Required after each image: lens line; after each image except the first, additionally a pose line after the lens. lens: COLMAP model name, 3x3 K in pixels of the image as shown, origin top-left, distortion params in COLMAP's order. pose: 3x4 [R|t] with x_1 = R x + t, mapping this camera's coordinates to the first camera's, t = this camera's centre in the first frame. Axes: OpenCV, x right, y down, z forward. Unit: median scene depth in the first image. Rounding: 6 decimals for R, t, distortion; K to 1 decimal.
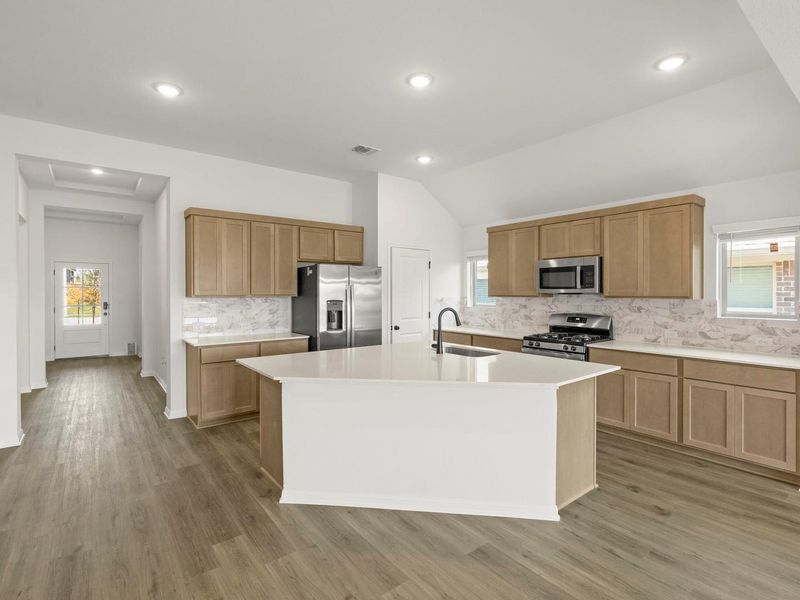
lens RADIAL K [[395.9, 0, 389.0], [0, 395.9, 295.8], [0, 0, 1]] dist [-0.002664, -0.000706]
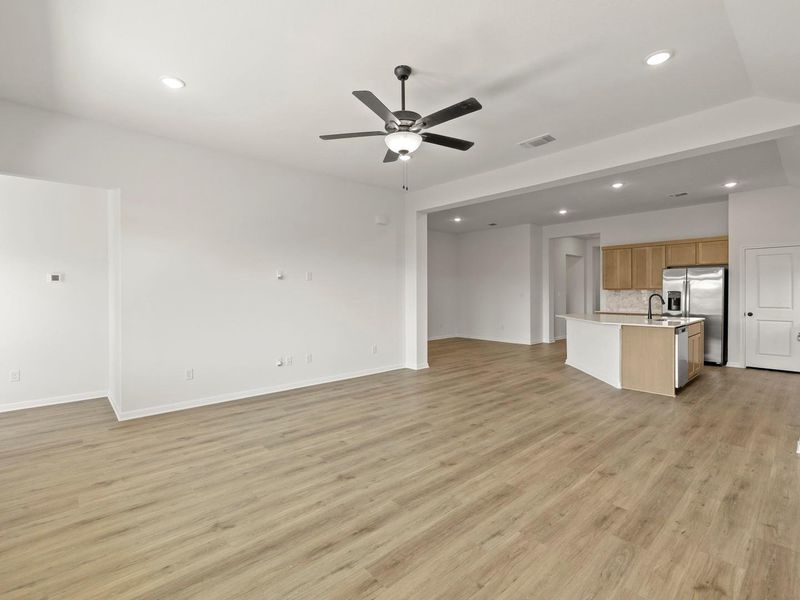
lens RADIAL K [[375.2, 0, 399.2], [0, 375.2, 293.3], [0, 0, 1]] dist [-0.001524, -0.000084]
pose [[0.082201, 0.001150, -0.996615, 1.289580], [-0.005030, 0.999987, 0.000739, 0.024213], [0.996603, 0.004952, 0.082205, -0.209711]]
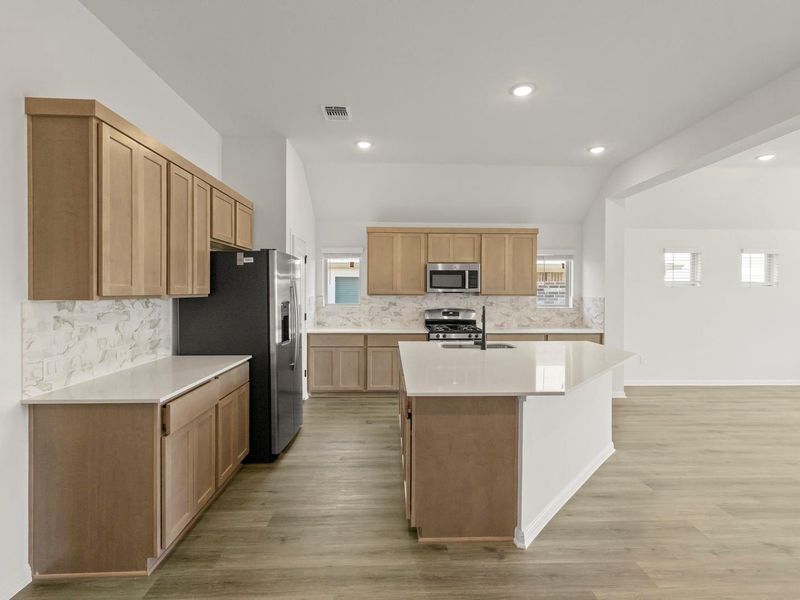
lens RADIAL K [[395.9, 0, 389.0], [0, 395.9, 295.8], [0, 0, 1]] dist [-0.002664, -0.000706]
pose [[0.580131, -0.007274, 0.814491, -0.646921], [0.003100, 0.999973, 0.006722, -0.003979], [-0.814517, -0.001375, 0.580137, 0.443643]]
